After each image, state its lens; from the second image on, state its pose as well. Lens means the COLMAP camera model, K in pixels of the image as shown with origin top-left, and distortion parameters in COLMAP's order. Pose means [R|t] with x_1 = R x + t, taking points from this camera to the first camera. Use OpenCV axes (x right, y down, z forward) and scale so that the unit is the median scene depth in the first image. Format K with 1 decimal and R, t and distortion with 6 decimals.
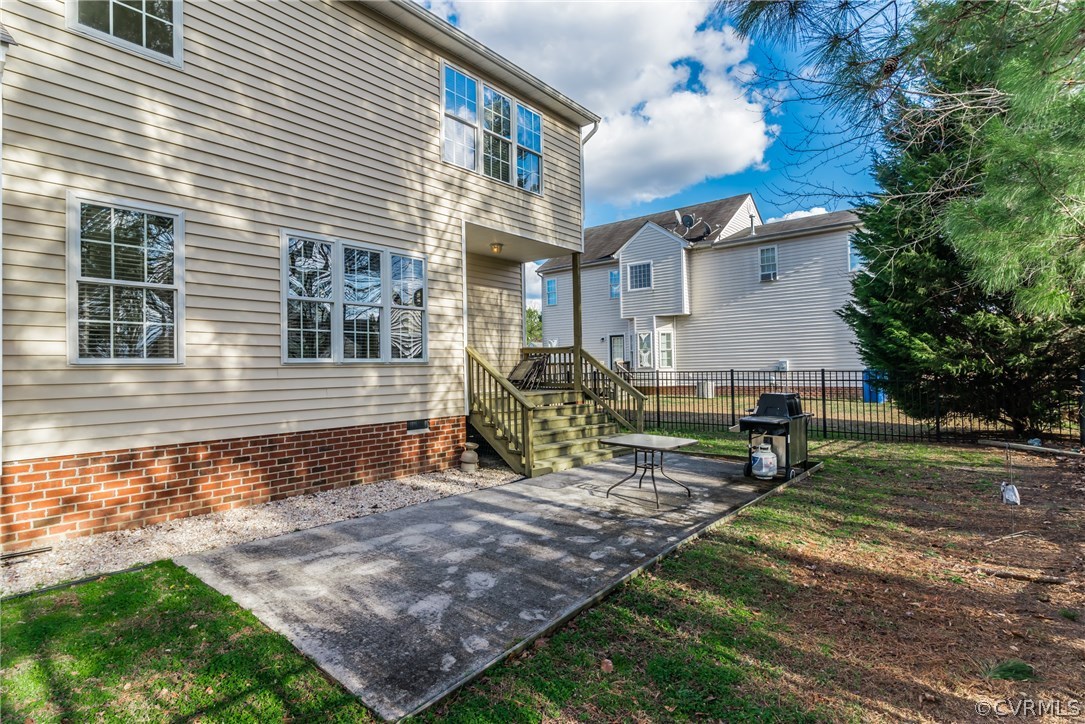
lens RADIAL K [[554.9, 0, 542.5], [0, 554.9, 362.0], [0, 0, 1]] dist [0.001319, -0.001232]
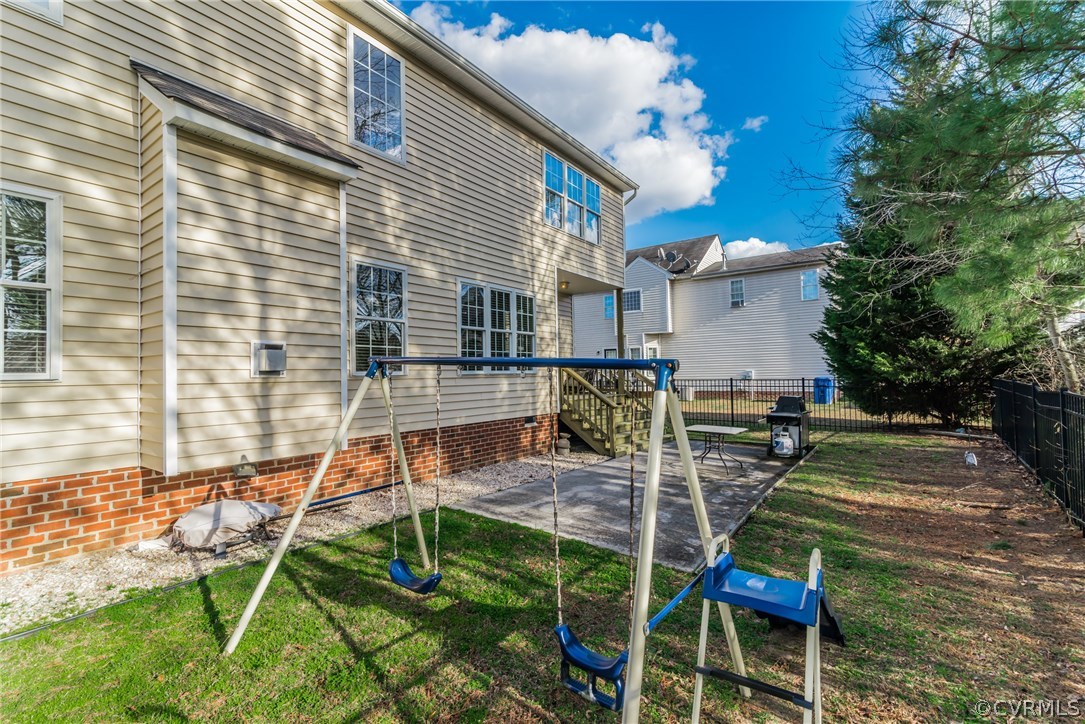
lens RADIAL K [[487.6, 0, 541.2], [0, 487.6, 367.6], [0, 0, 1]] dist [0.000642, -0.000076]
pose [[0.998270, 0.002181, 0.058754, -0.264553], [-0.001893, 0.999986, -0.004962, -0.007539], [-0.058764, 0.004843, 0.998260, -0.181099]]
